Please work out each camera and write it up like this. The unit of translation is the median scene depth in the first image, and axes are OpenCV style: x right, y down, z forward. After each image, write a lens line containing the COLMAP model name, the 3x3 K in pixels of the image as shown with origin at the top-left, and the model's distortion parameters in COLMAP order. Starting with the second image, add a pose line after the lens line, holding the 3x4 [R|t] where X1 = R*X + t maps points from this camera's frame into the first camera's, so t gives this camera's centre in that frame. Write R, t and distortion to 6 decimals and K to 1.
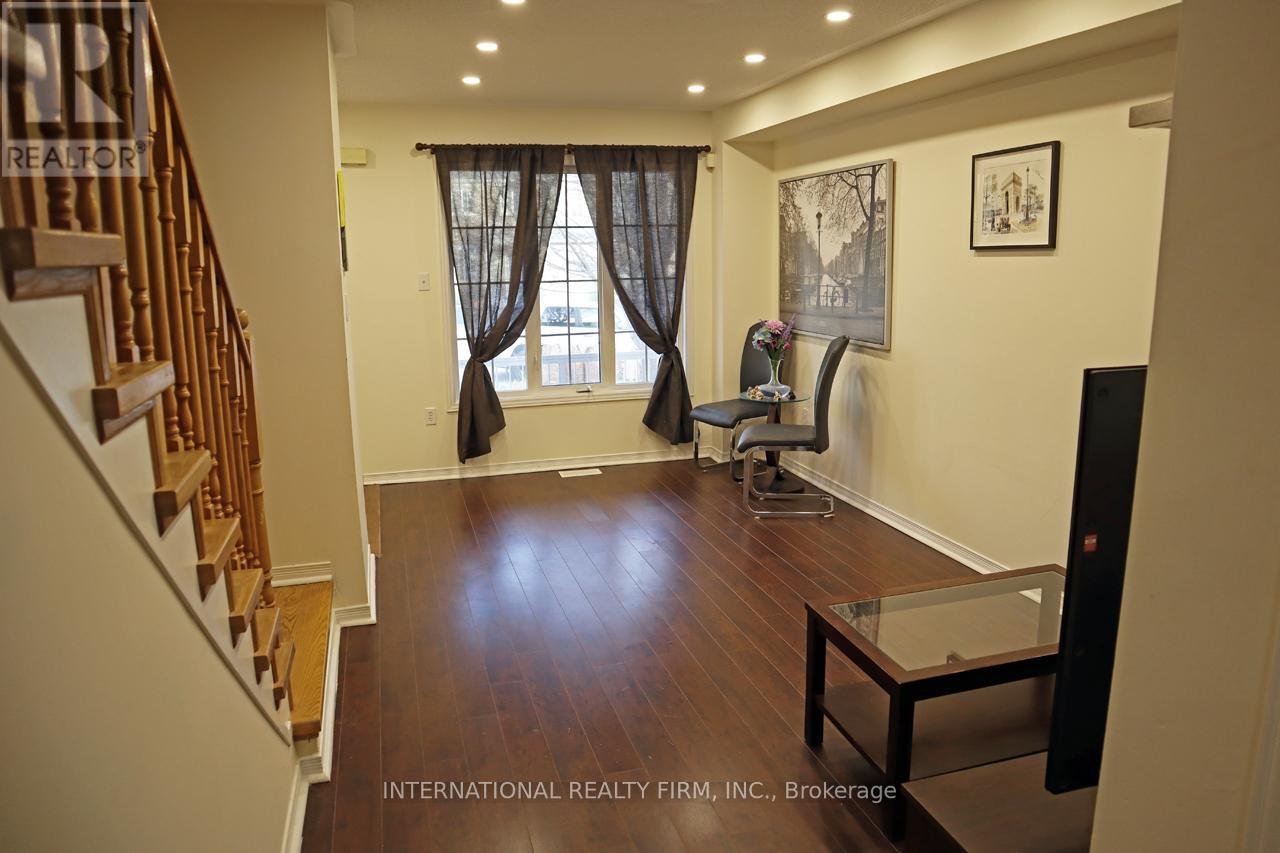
lens RADIAL K [[892.2, 0, 640.3], [0, 892.2, 423.9], [0, 0, 1]] dist [-0.115781, 0.067186]
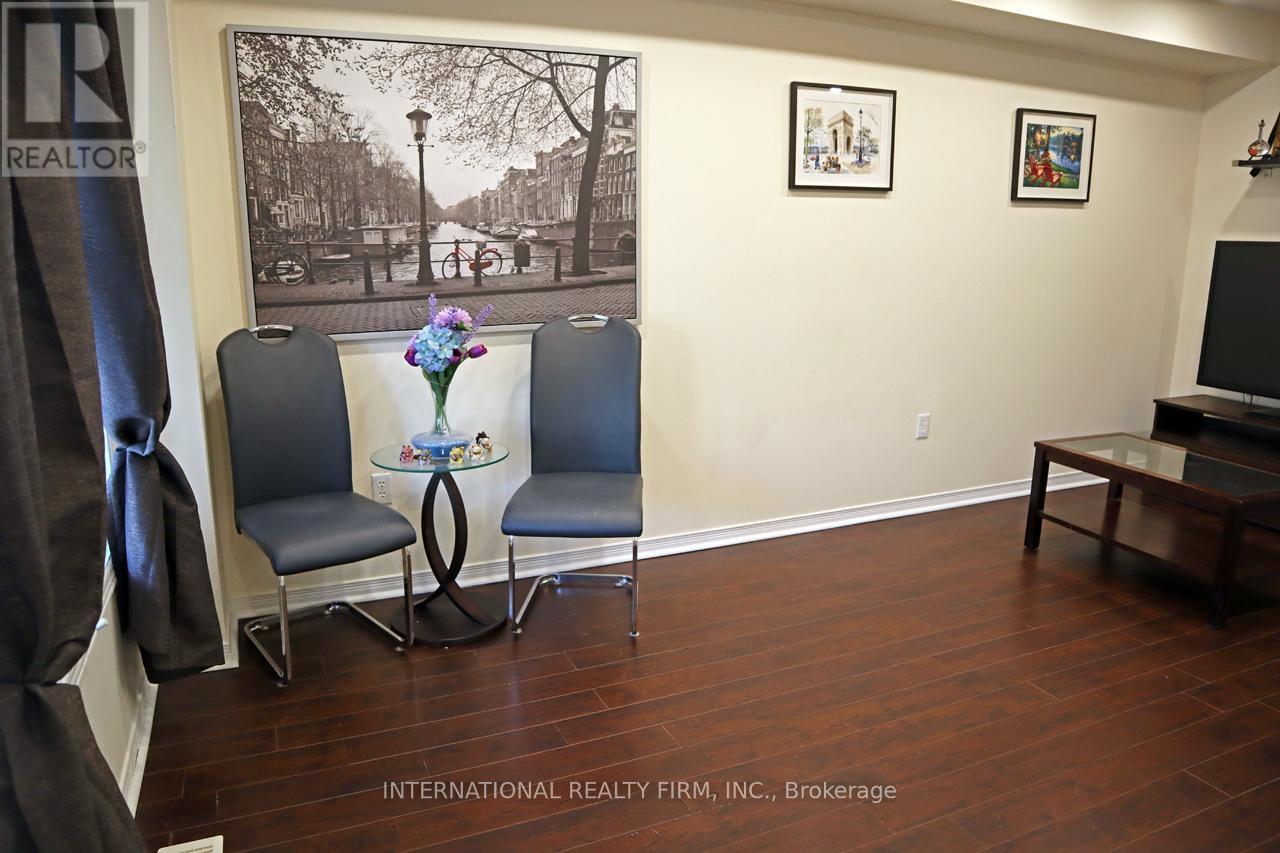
lens RADIAL K [[892.2, 0, 634.3], [0, 892.2, 427.3], [0, 0, 1]] dist [-0.115781, 0.067186]
pose [[-0.148943, -0.203376, 0.967706, -0.427928], [0.185516, 0.955498, 0.229364, -0.166867], [-0.971288, 0.213687, -0.104586, 1.073544]]
